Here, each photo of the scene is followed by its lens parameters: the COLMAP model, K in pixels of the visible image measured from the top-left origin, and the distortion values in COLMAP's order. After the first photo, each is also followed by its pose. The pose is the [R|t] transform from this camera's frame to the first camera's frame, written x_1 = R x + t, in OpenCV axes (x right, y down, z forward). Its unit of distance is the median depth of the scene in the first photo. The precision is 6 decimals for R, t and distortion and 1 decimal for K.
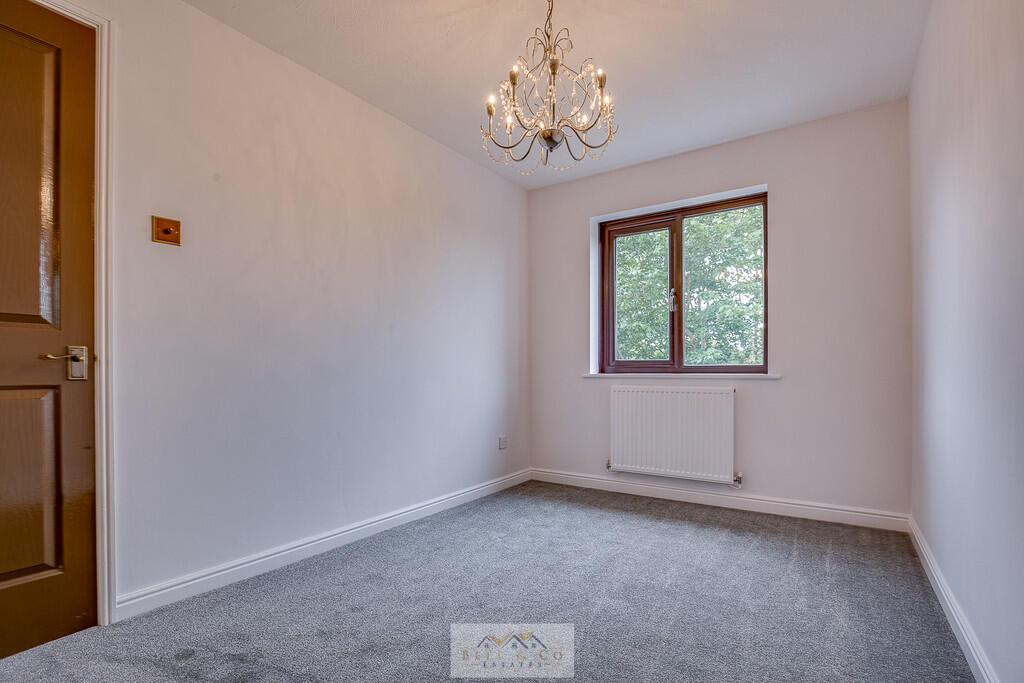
lens RADIAL K [[478.1, 0, 460.2], [0, 478.1, 373.8], [0, 0, 1]] dist [-0.000845, -0.000127]
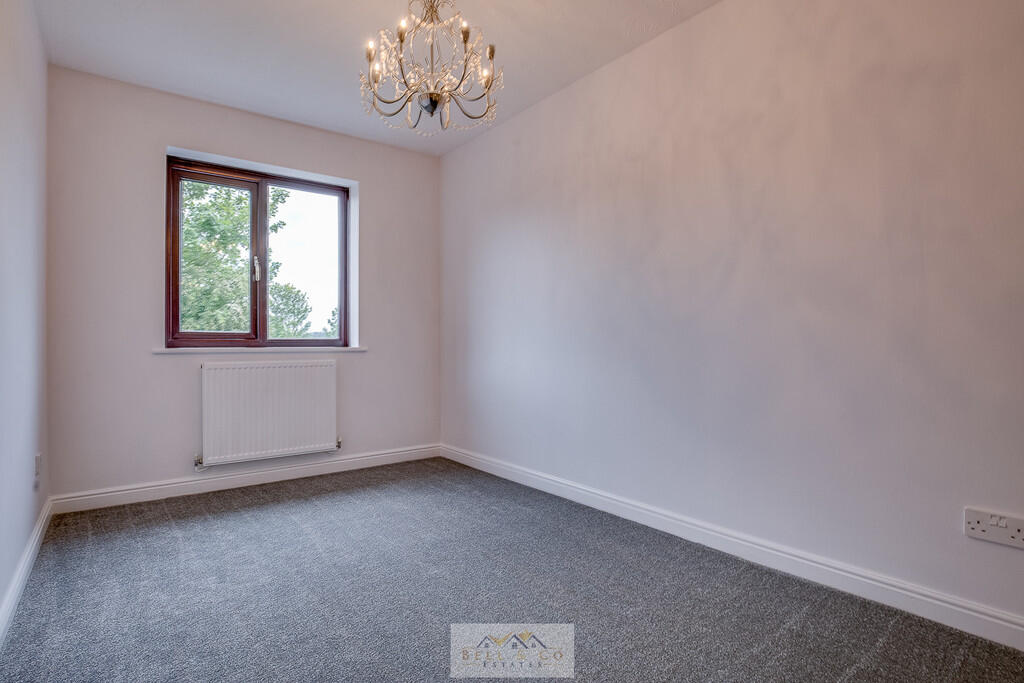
lens RADIAL K [[483.1, 0, 512.0], [0, 483.1, 341.5], [0, 0, 1]] dist [-0.001380, -0.000222]
pose [[0.332147, 0.003988, 0.943219, -0.277826], [0.006962, 0.999953, -0.006680, -0.002502], [-0.943202, 0.008785, 0.332104, 0.223578]]
